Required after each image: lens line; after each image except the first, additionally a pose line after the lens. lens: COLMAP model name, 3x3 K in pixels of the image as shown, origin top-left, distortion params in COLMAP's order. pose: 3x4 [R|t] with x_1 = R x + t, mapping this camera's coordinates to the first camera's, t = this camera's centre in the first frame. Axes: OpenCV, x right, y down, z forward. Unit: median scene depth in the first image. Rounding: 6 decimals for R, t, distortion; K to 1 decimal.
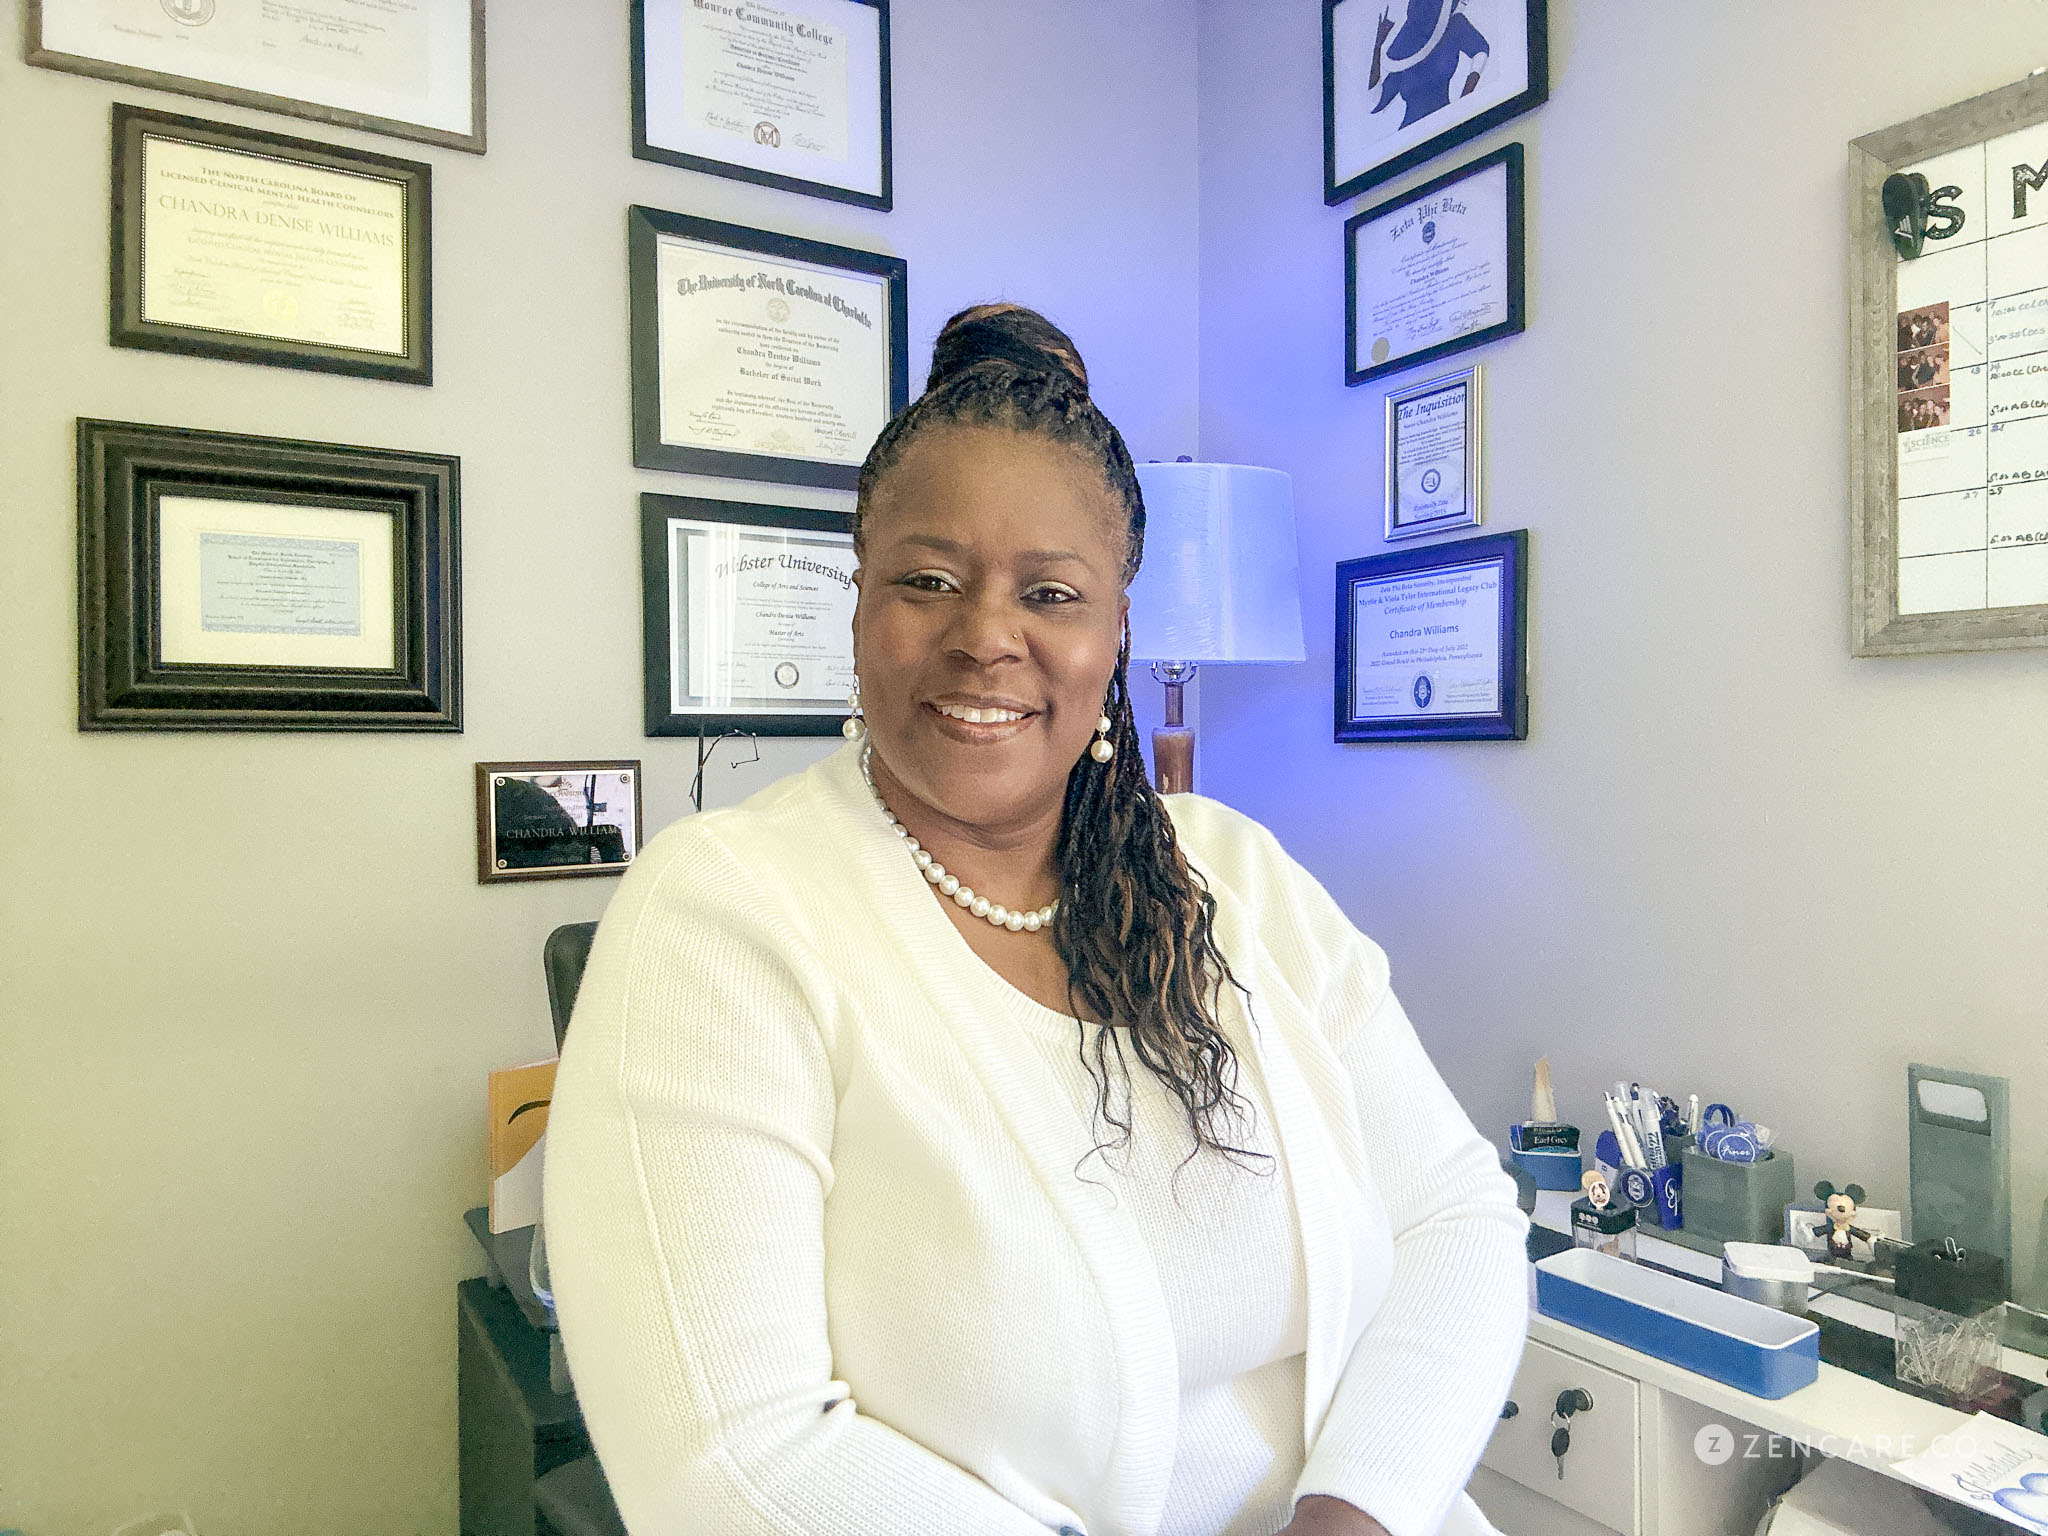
lens RADIAL K [[1376.5, 0, 1016.5], [0, 1376.5, 765.0], [0, 0, 1]] dist [-0.033774, -0.019850]
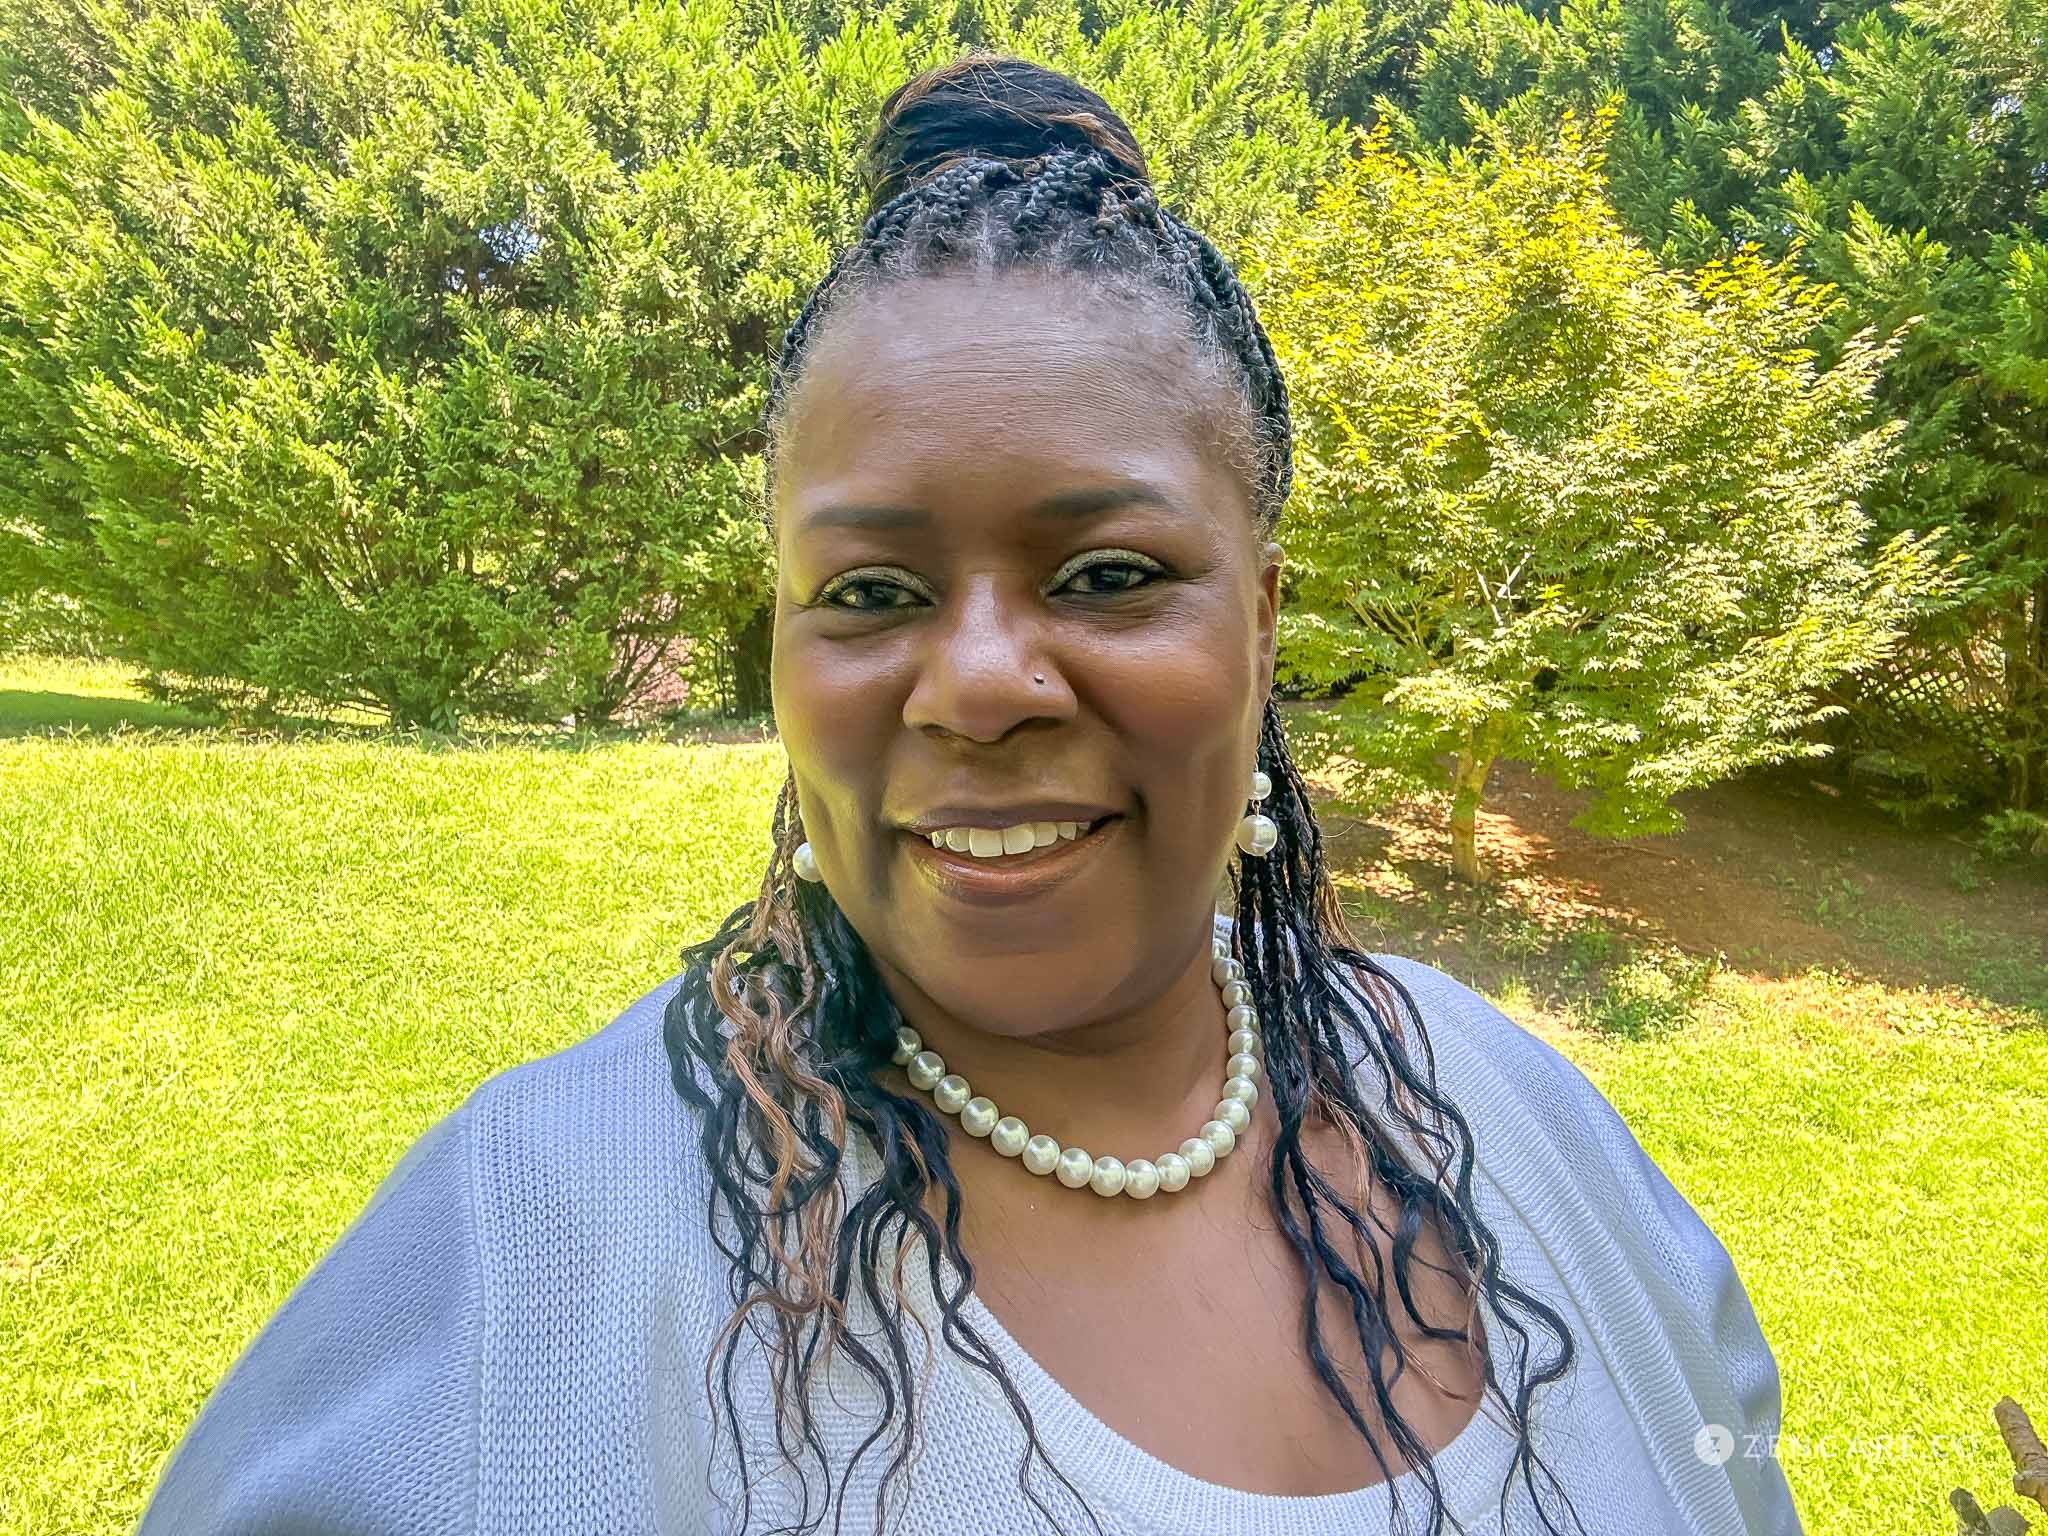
lens RADIAL K [[1376.5, 0, 1001.5], [0, 1376.5, 750.7], [0, 0, 1]] dist [-0.033774, -0.019850]
pose [[0.985356, -0.121650, -0.119477, 0.011622], [0.112440, 0.990348, -0.081040, -0.008365], [0.128182, 0.066420, 0.989524, 0.158352]]
